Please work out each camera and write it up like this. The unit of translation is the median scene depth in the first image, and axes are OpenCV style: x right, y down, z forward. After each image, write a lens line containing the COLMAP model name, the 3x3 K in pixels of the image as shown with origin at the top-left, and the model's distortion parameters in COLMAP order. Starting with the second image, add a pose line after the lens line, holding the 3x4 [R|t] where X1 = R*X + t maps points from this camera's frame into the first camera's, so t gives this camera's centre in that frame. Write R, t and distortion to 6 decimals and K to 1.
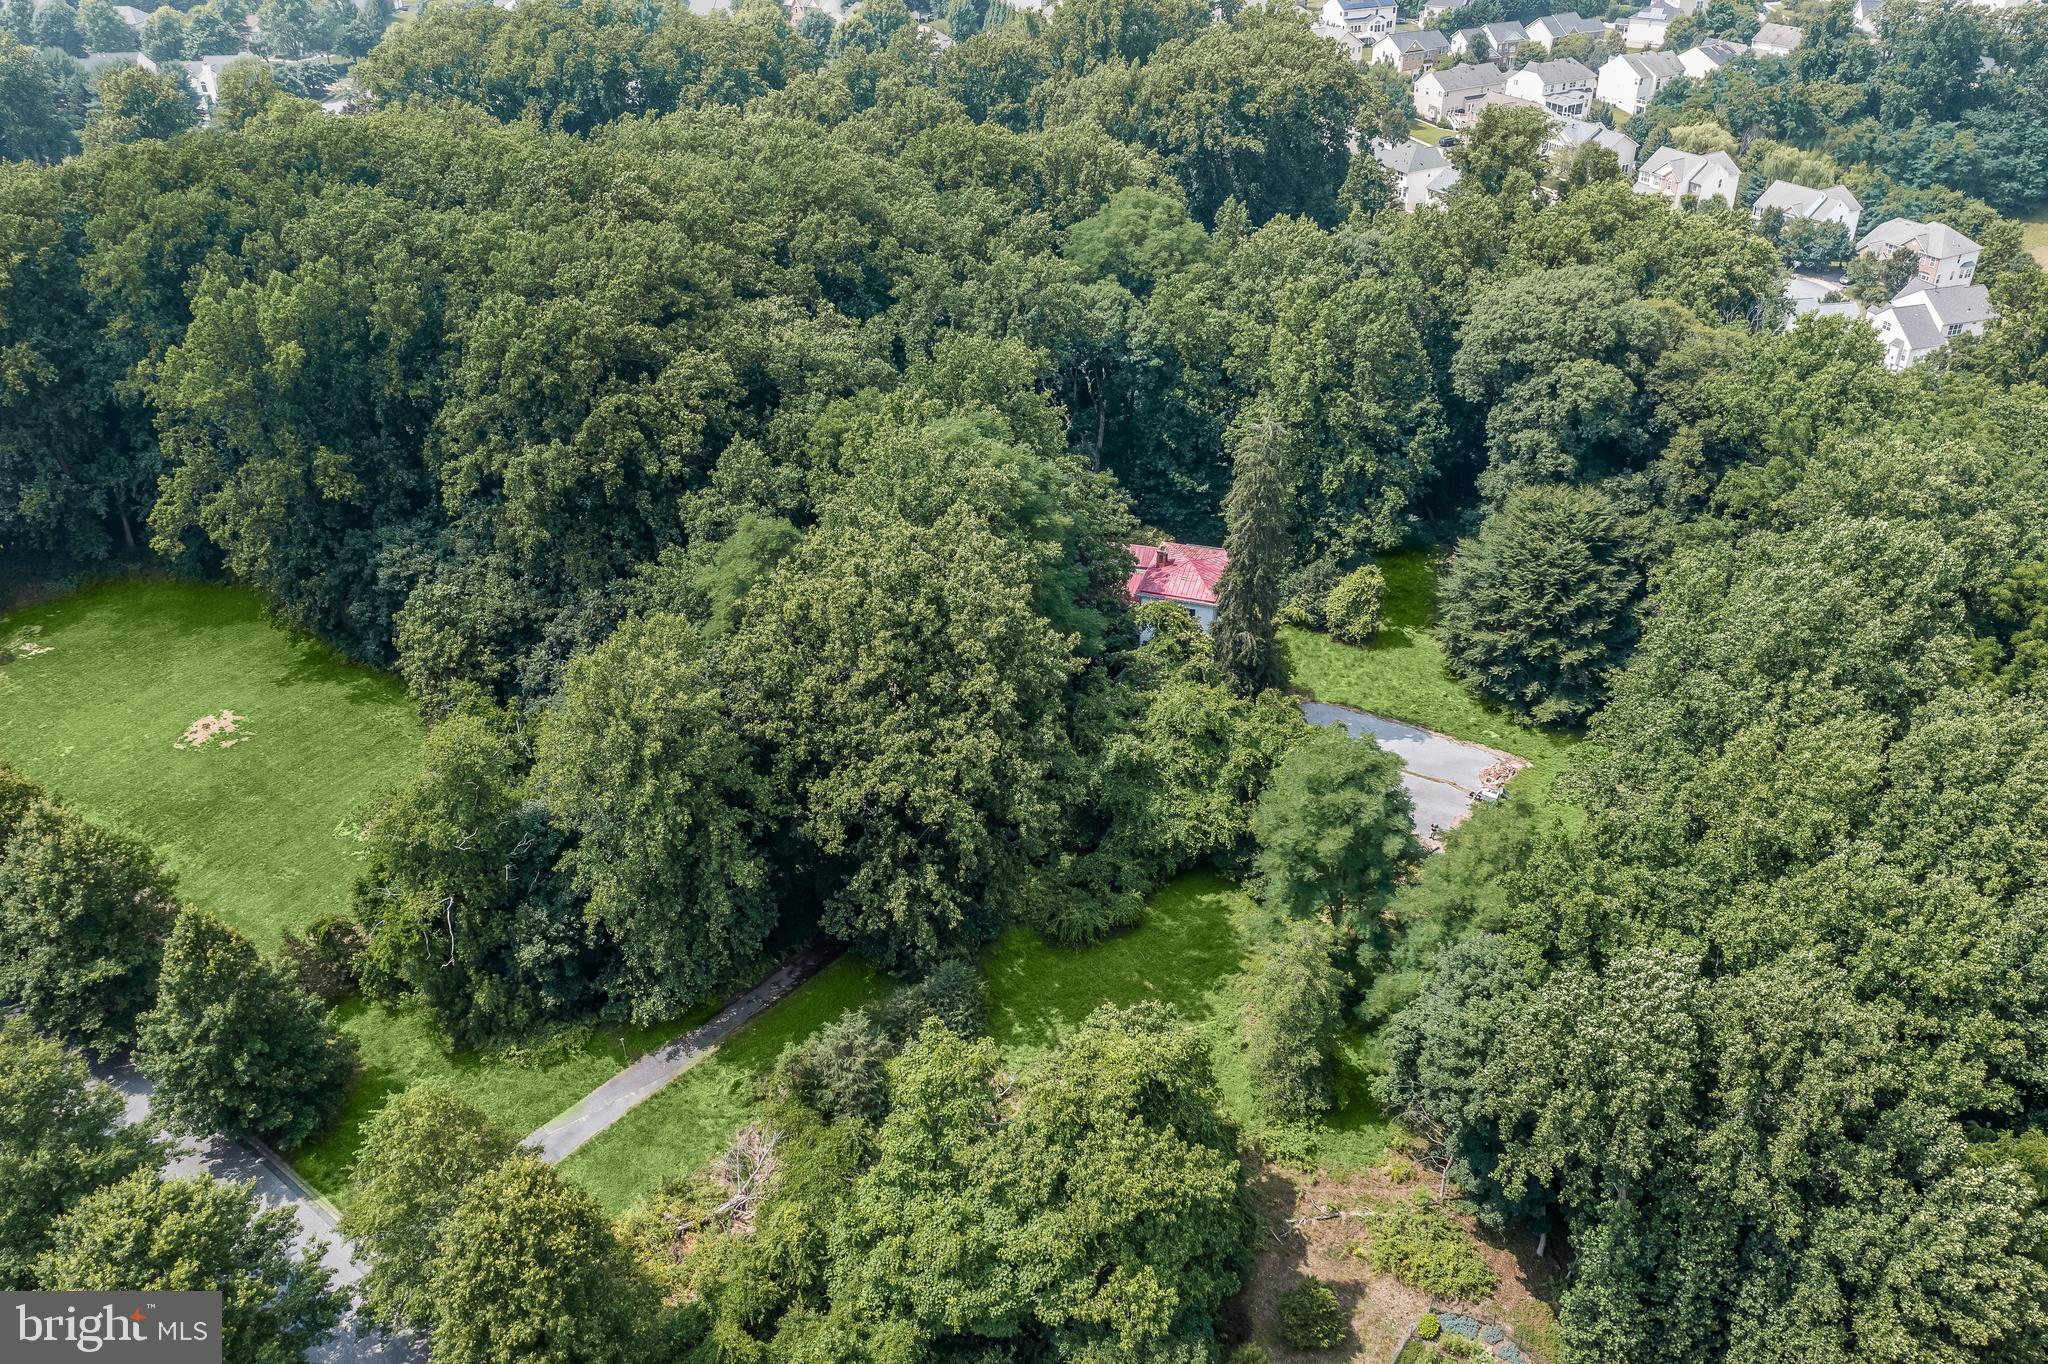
lens RADIAL K [[1622.8, 0, 1019.0], [0, 1622.8, 673.9], [0, 0, 1]] dist [-0.018520, 0.000866]
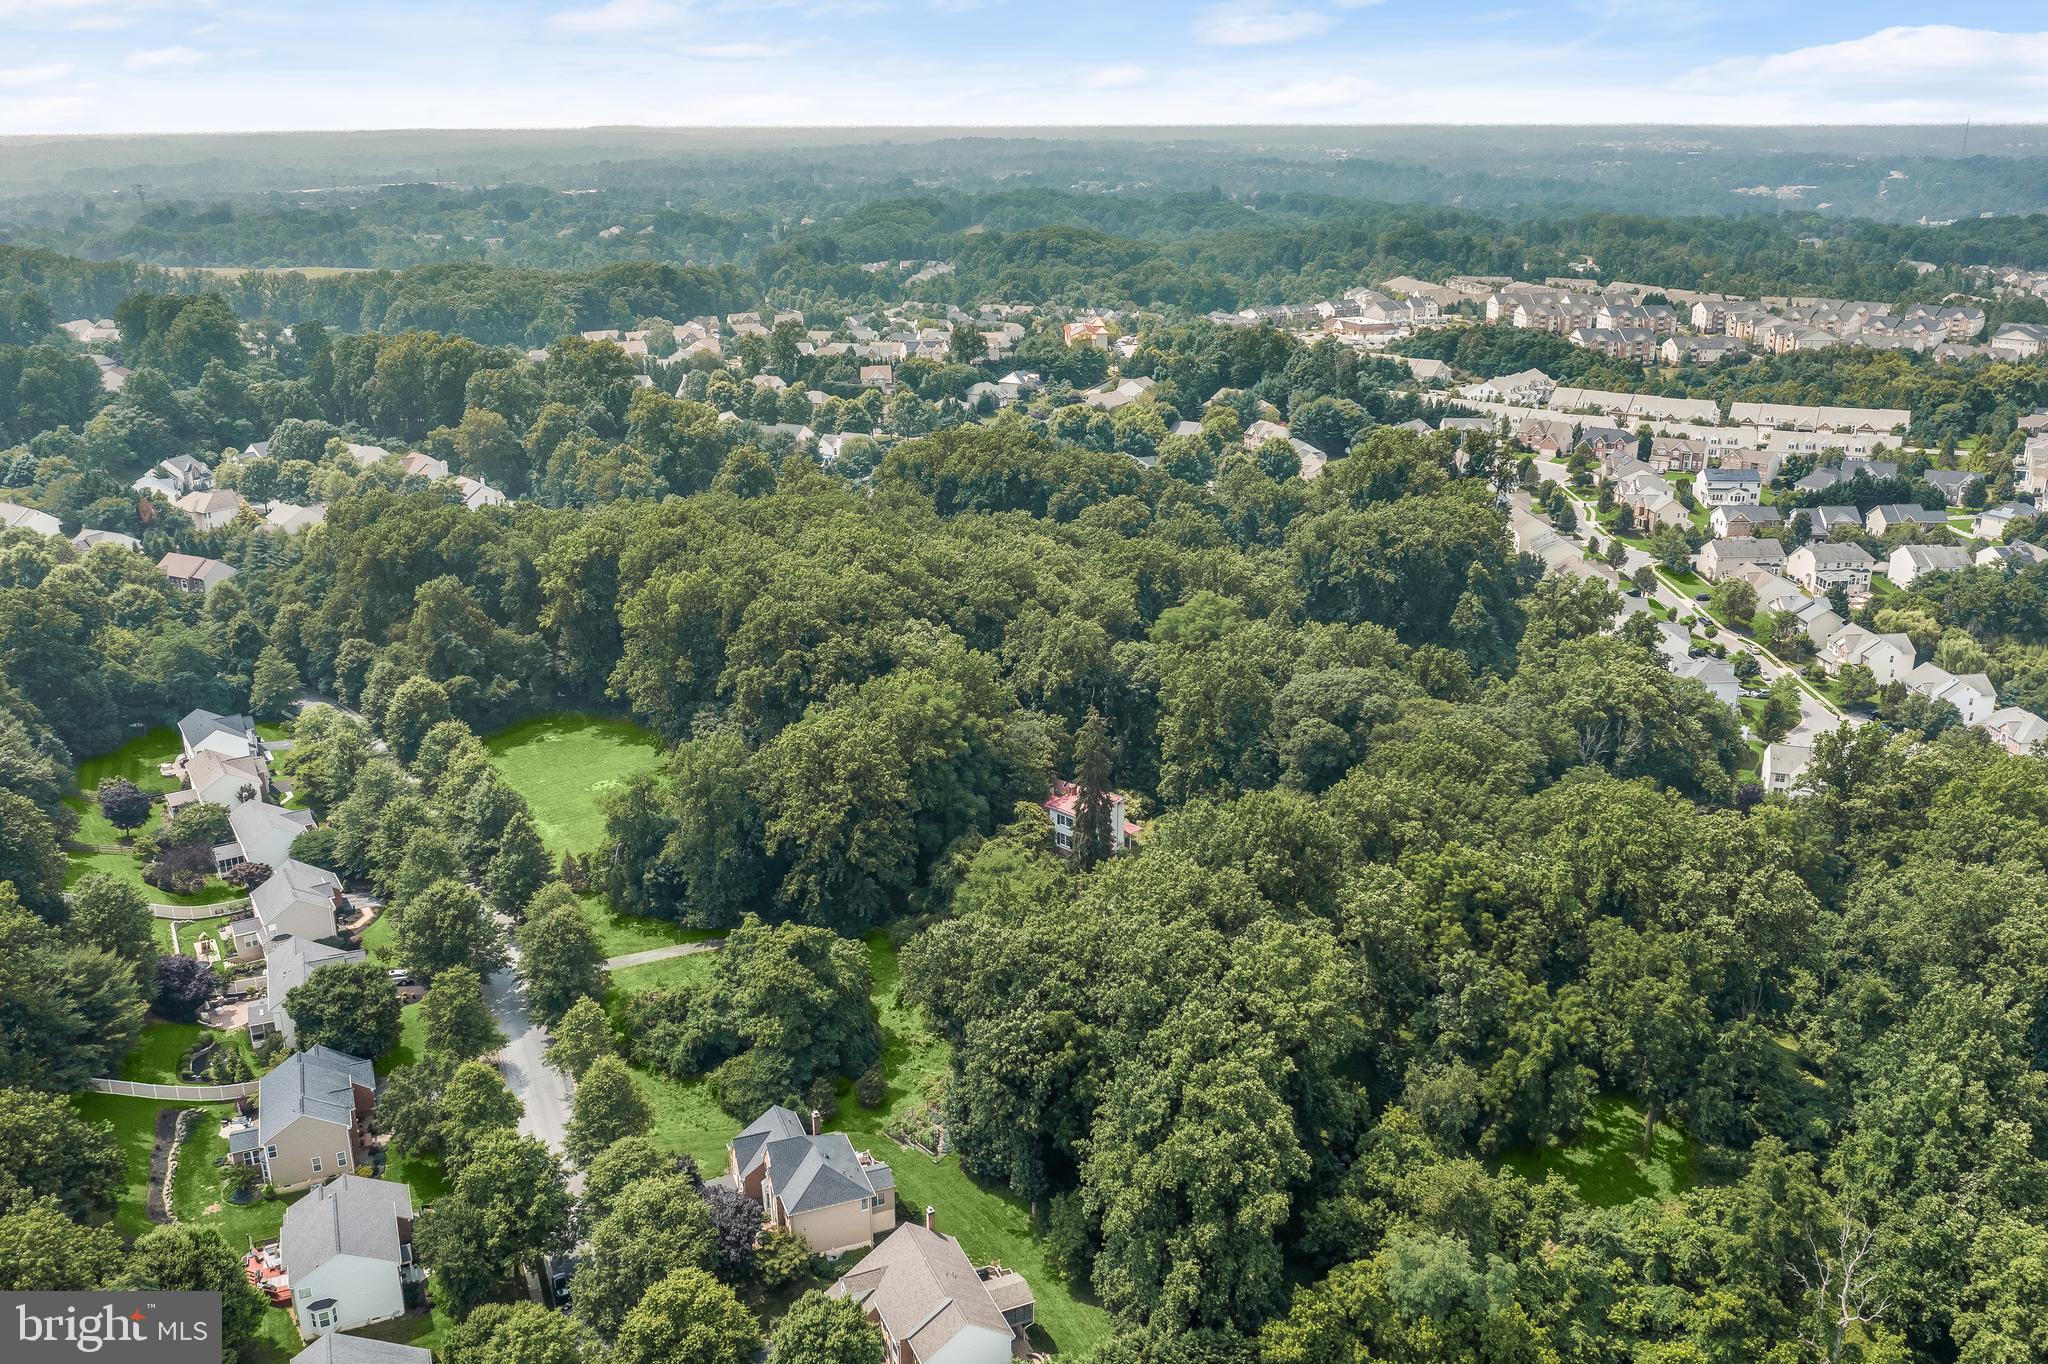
lens RADIAL K [[1664.7, 0, 1024.0], [0, 1664.7, 682.0], [0, 0, 1]] dist [-0.019769, 0.006871]
pose [[0.902958, 0.151543, -0.402120, 0.832585], [-0.233390, 0.958659, -0.162794, 0.134511], [0.360826, 0.240847, 0.900998, -0.743240]]
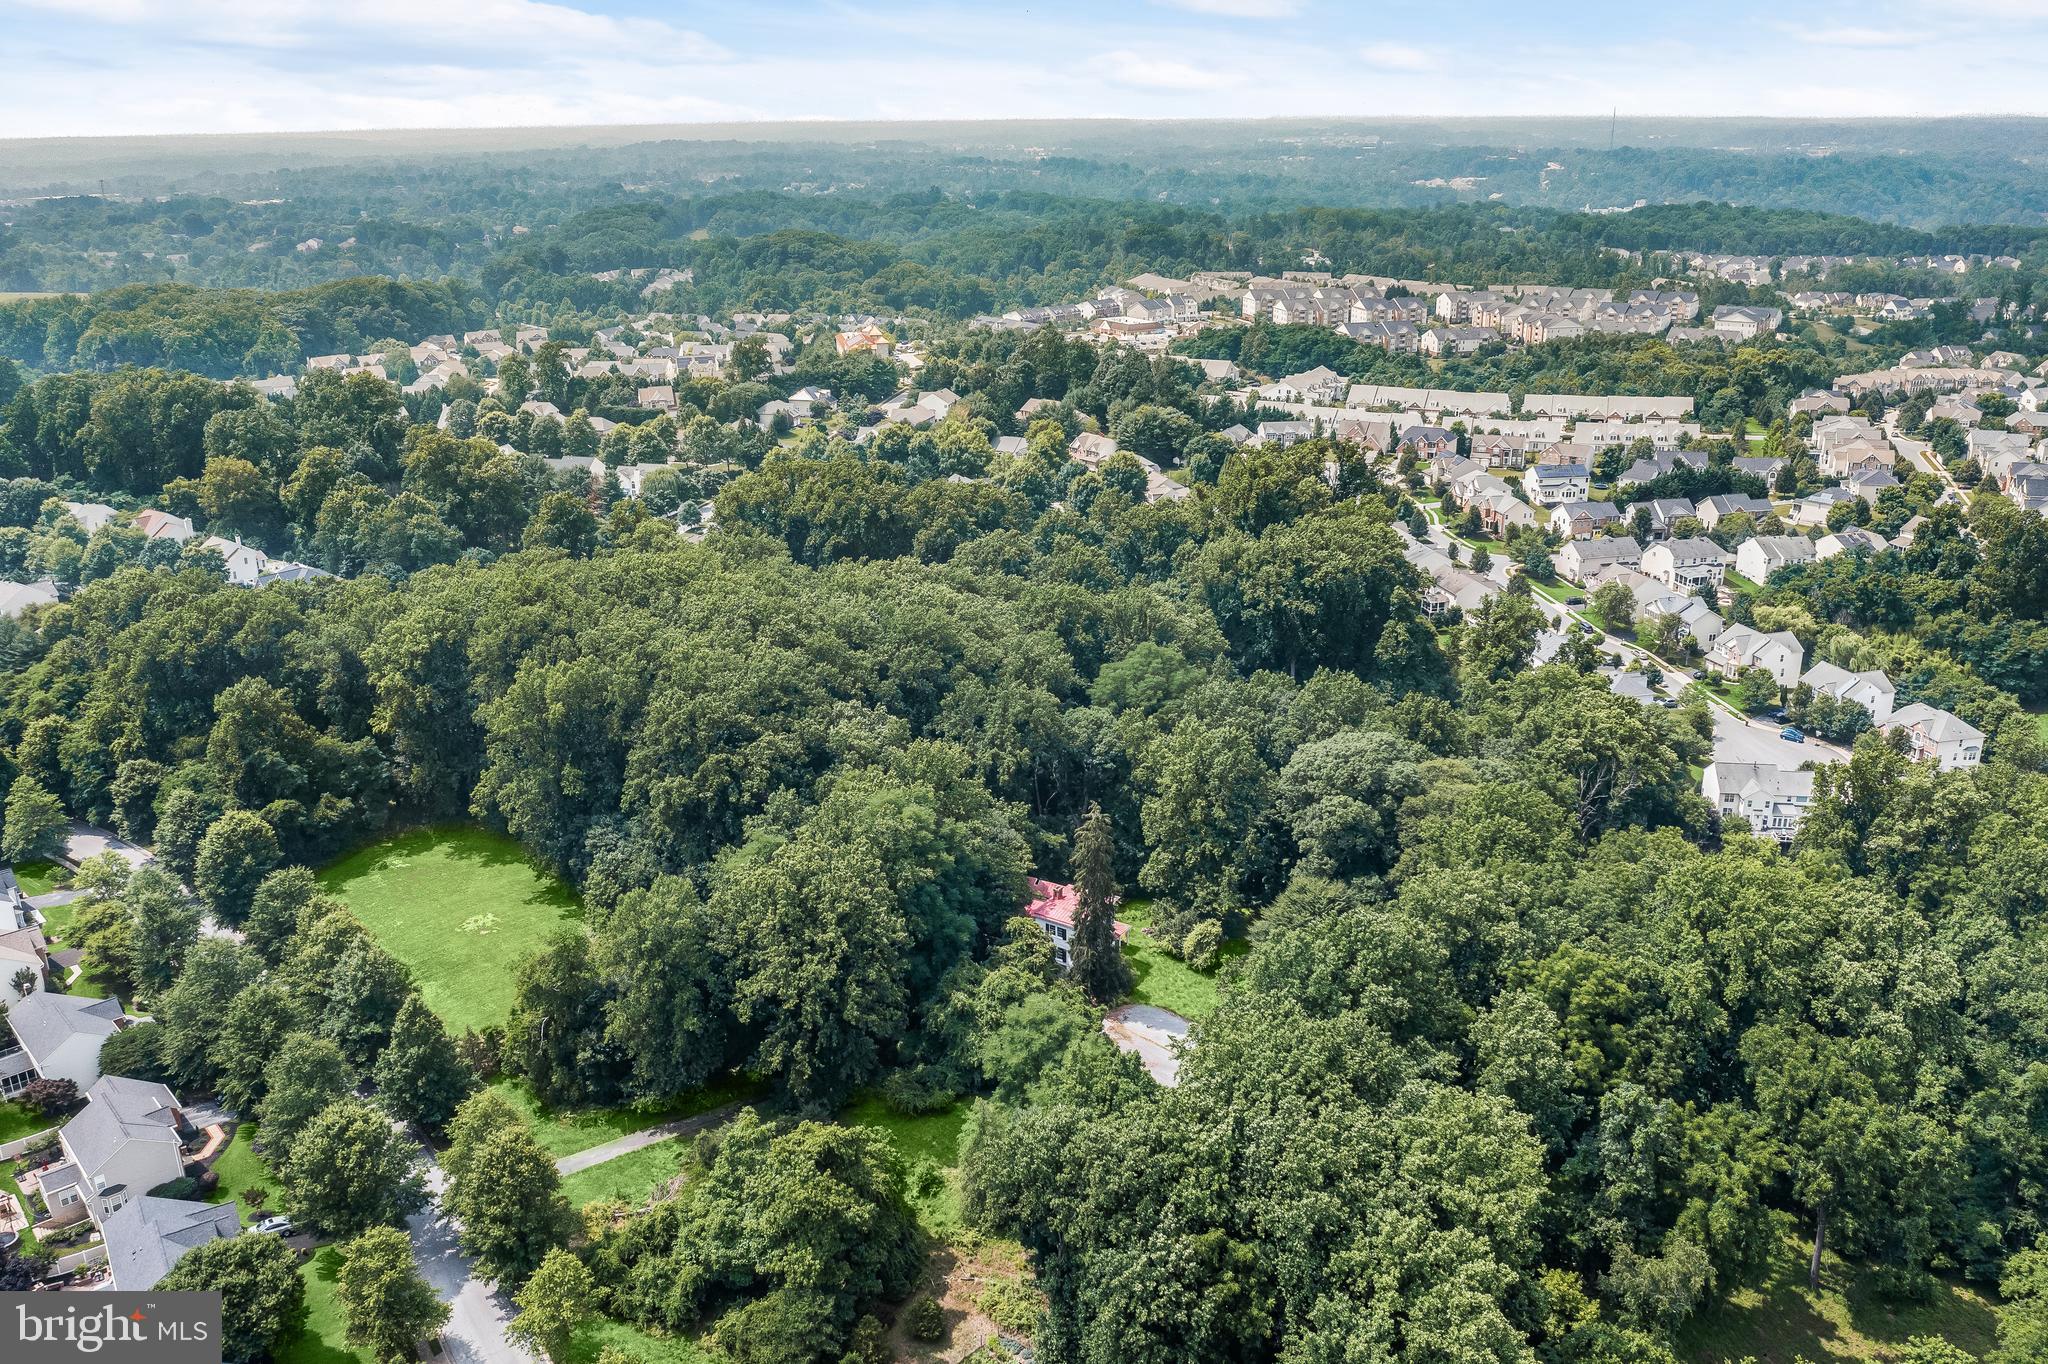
lens RADIAL K [[1634.8, 0, 1024.0], [0, 1634.8, 682.0], [0, 0, 1]] dist [-0.019176, 0.000427]
pose [[0.965020, 0.093665, -0.244874, 0.462711], [-0.142330, 0.971552, -0.189285, 0.033619], [0.220179, 0.217517, 0.950898, -0.566353]]
